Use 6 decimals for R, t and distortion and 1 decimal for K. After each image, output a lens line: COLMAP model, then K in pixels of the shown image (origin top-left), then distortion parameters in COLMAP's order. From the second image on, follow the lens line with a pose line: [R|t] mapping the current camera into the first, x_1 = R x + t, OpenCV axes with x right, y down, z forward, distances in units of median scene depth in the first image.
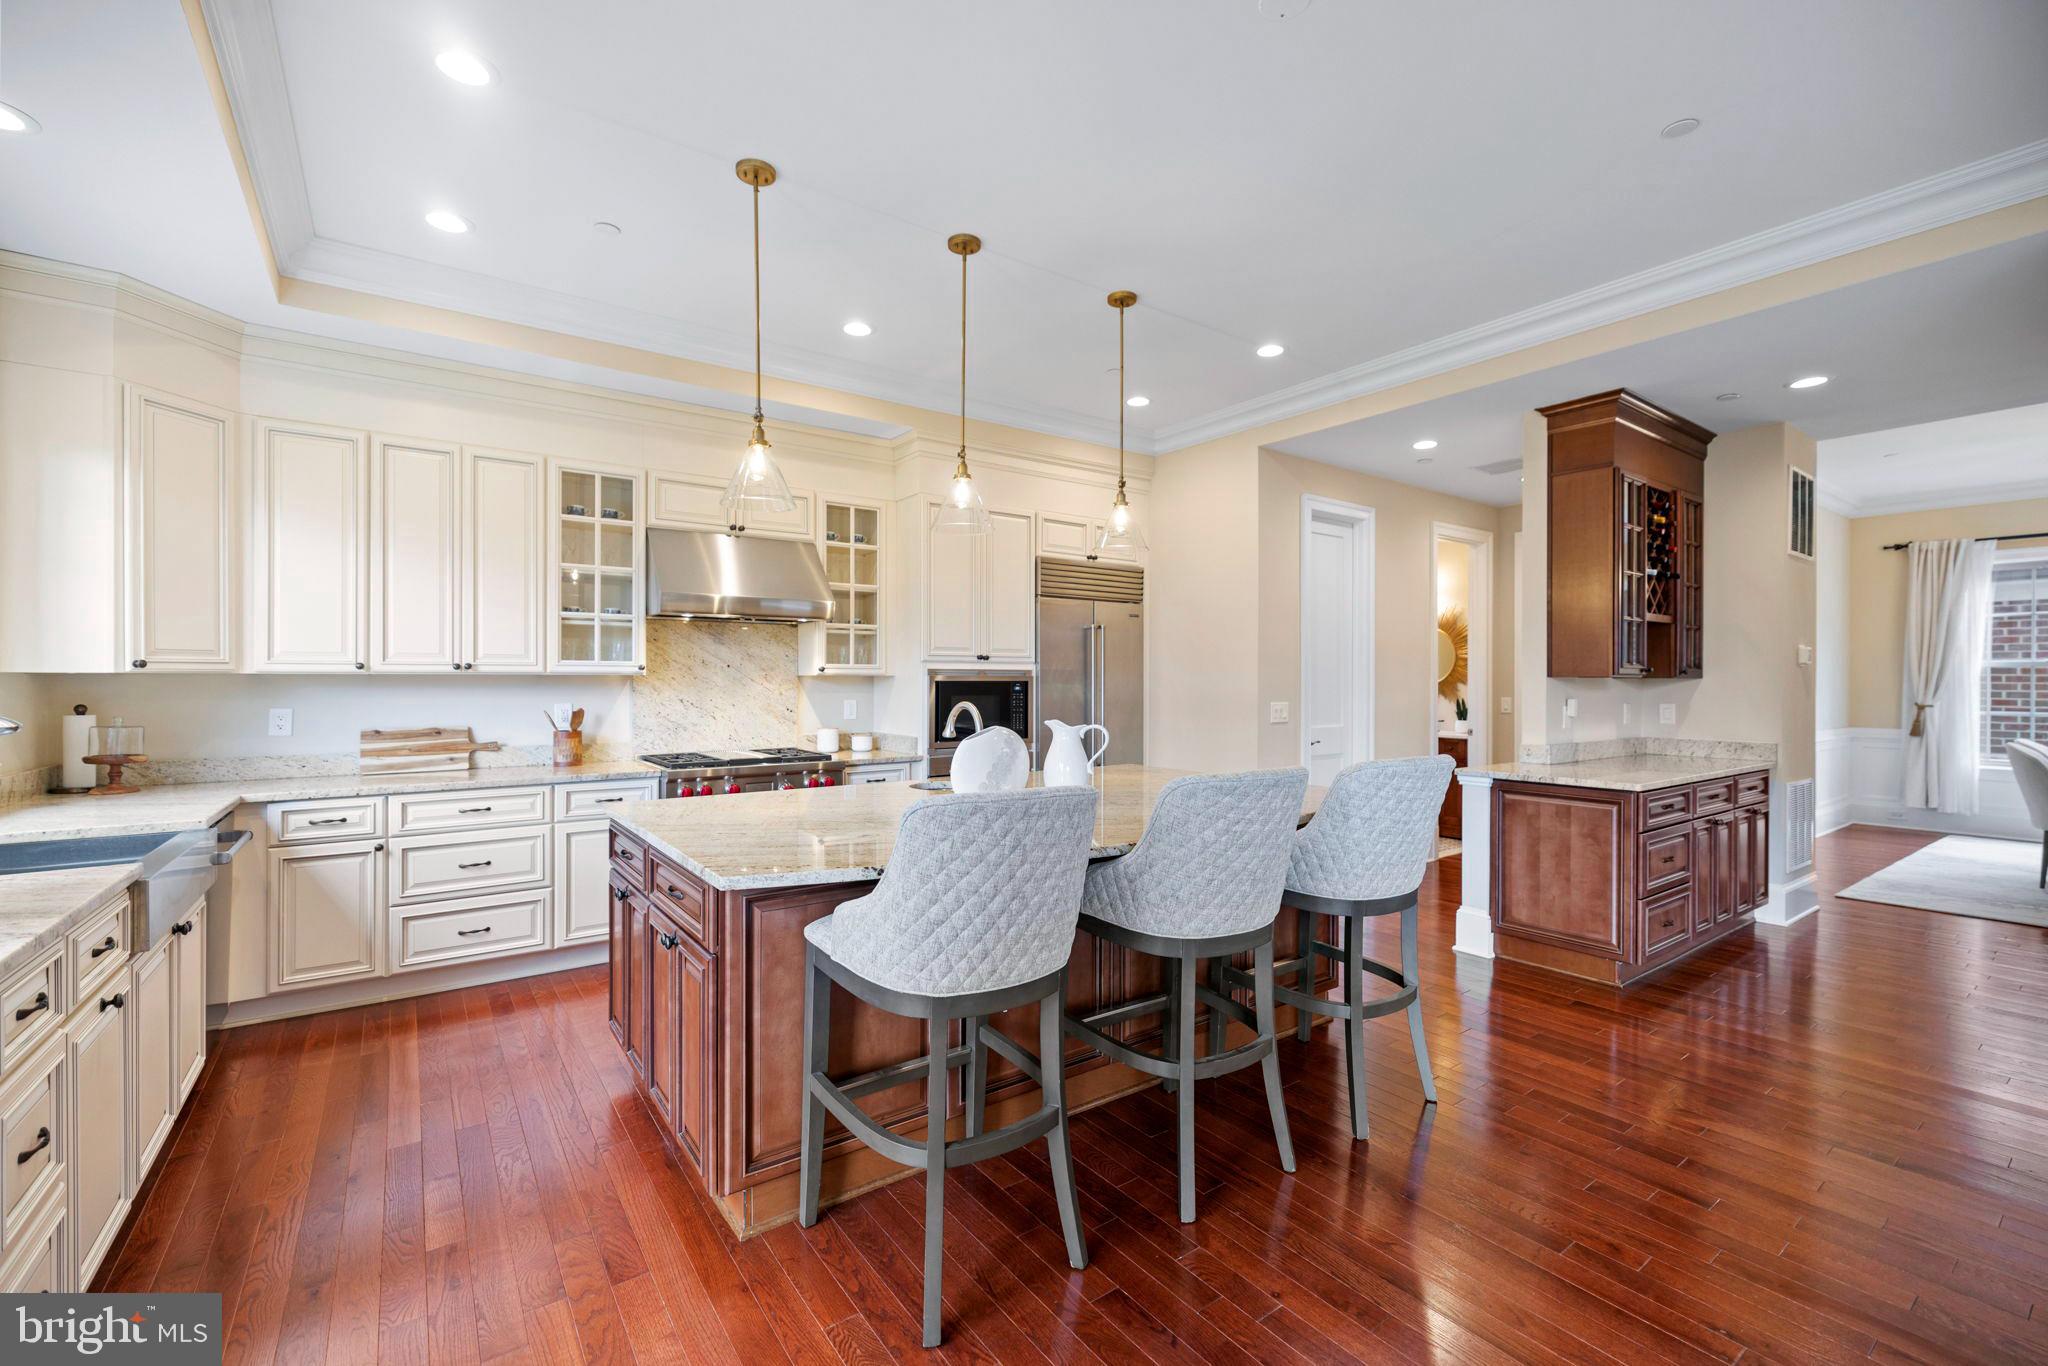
lens RADIAL K [[867.8, 0, 1016.5], [0, 867.8, 680.4], [0, 0, 1]] dist [0.003781, -0.000299]
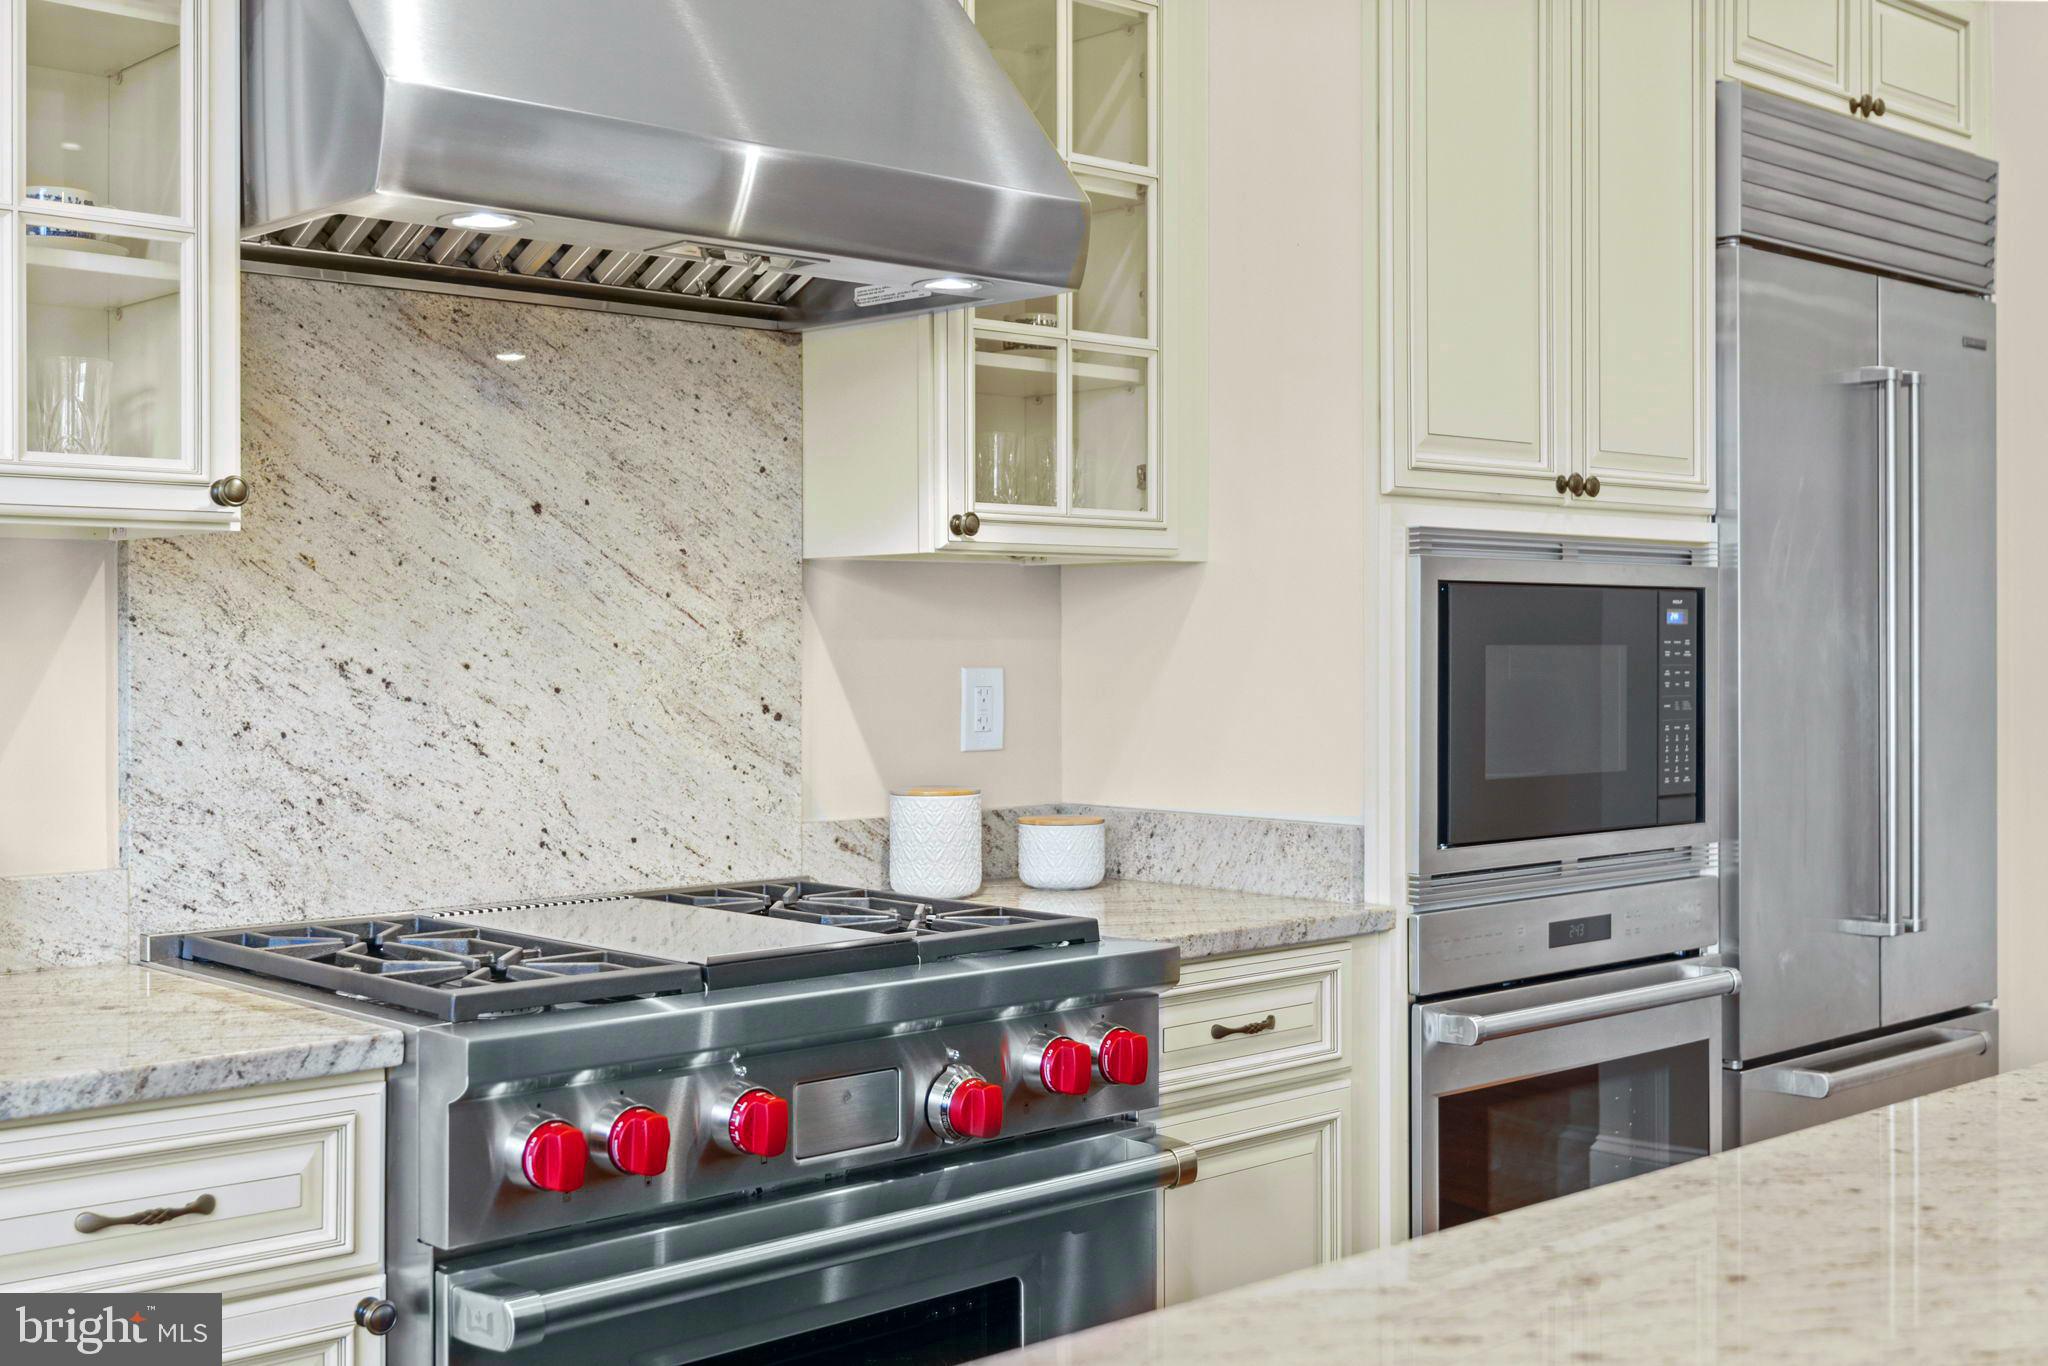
lens RADIAL K [[2331.6, 0, 1014.4], [0, 2331.6, 665.9], [0, 0, 1]] dist [-0.009365, 0.000000]
pose [[0.991476, -0.002562, 0.130265, -0.332954], [0.000580, 0.999883, 0.015257, 0.016127], [-0.130289, -0.015052, 0.991362, 0.472193]]
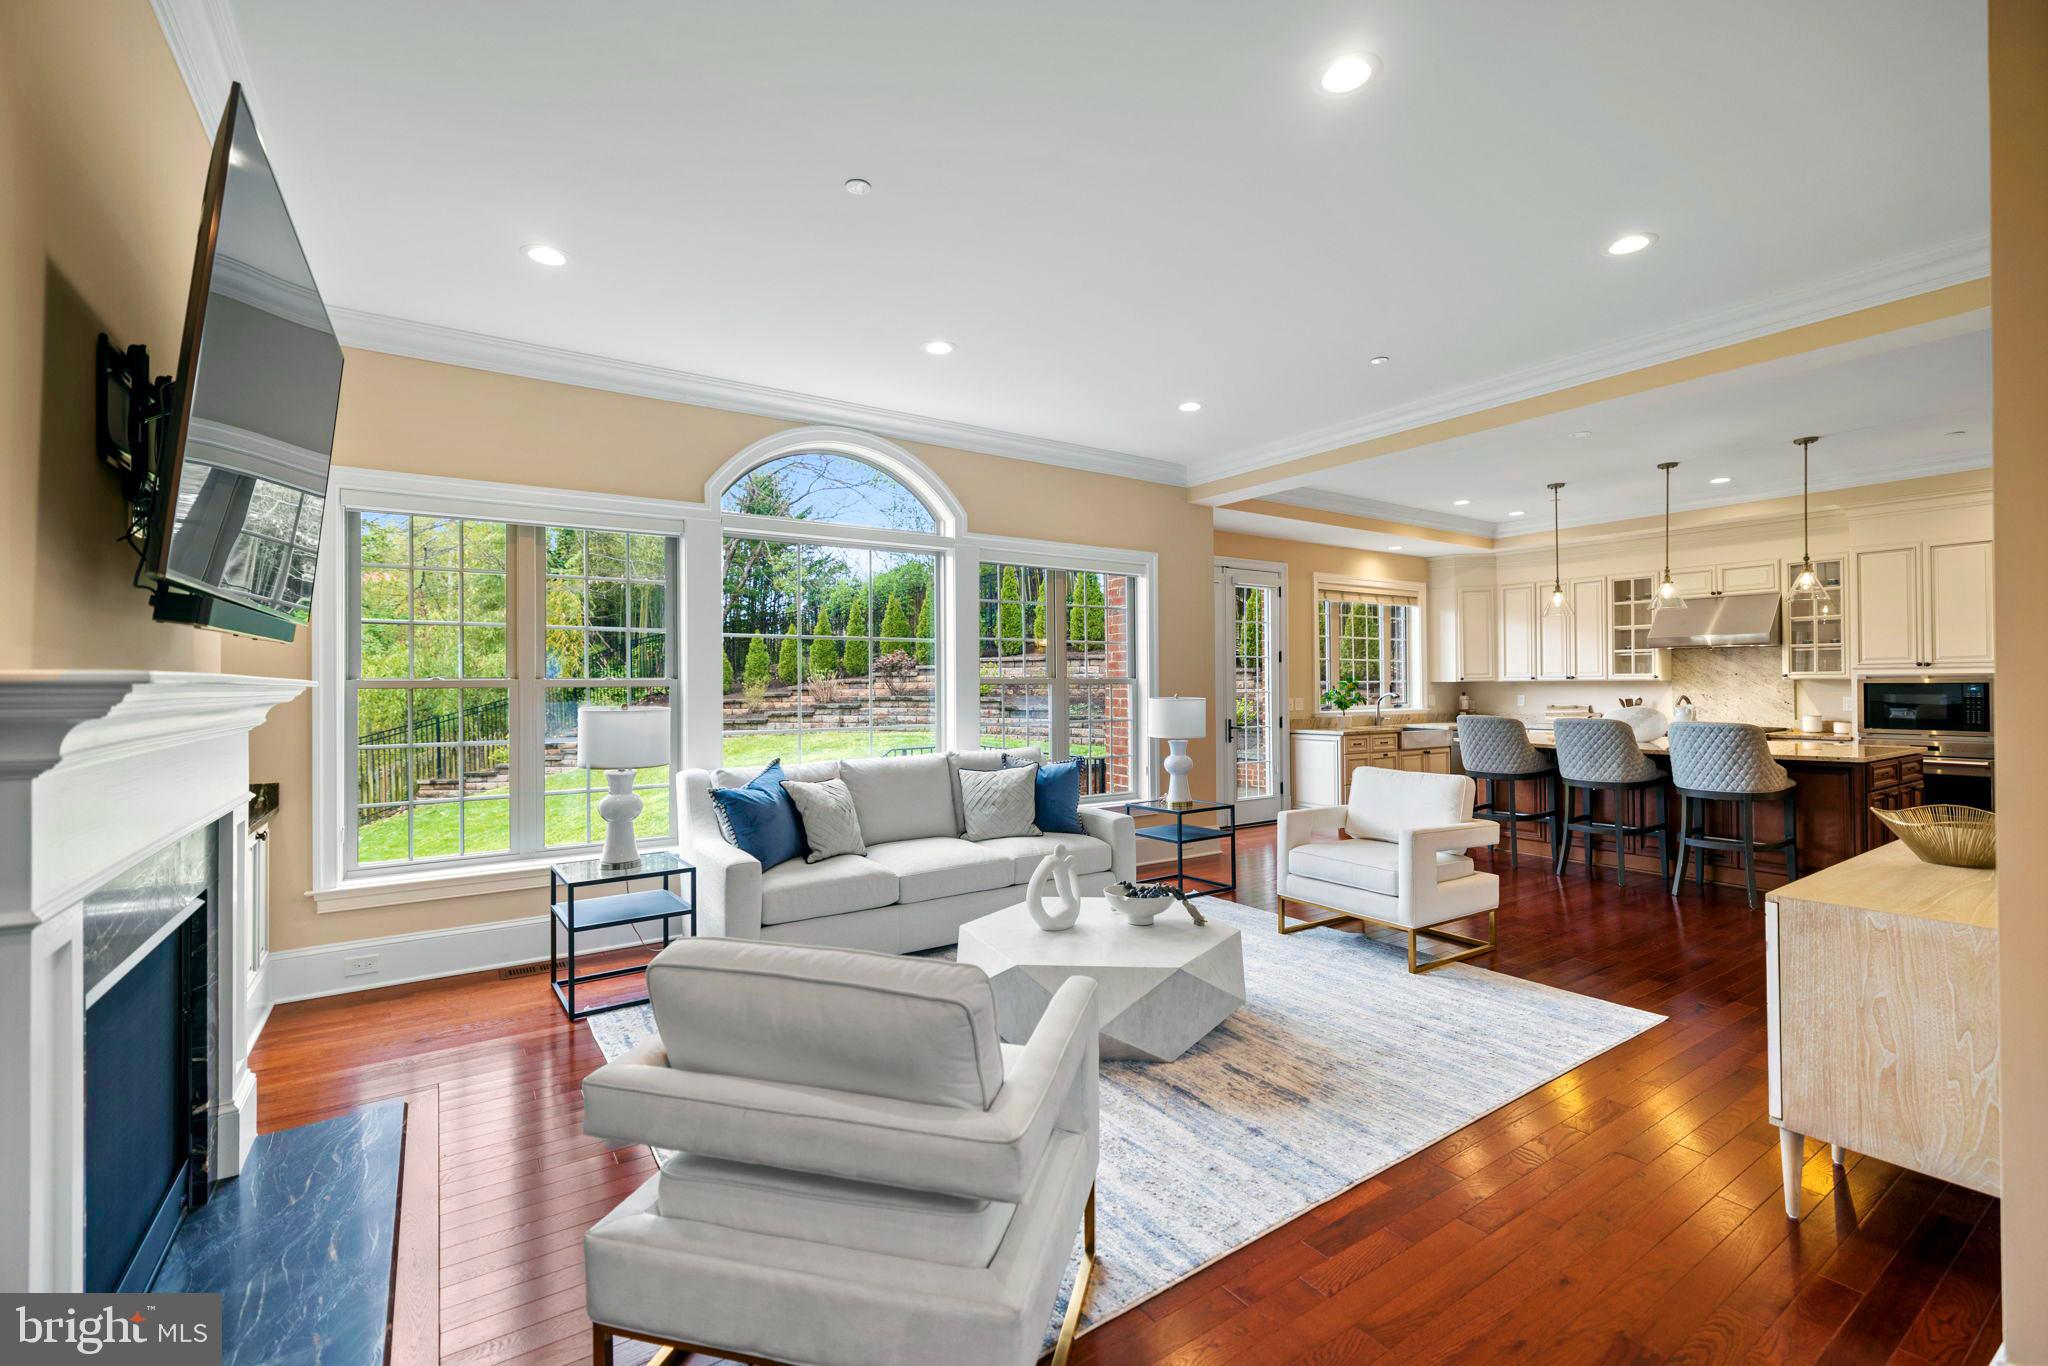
lens RADIAL K [[867.8, 0, 1028.2], [0, 867.8, 675.4], [0, 0, 1]] dist [0.003781, -0.000299]
pose [[-0.032043, -0.012113, -0.999413, 1.538529], [0.006526, 0.999903, -0.012329, -0.003206], [0.999465, -0.006917, -0.031961, -0.313326]]
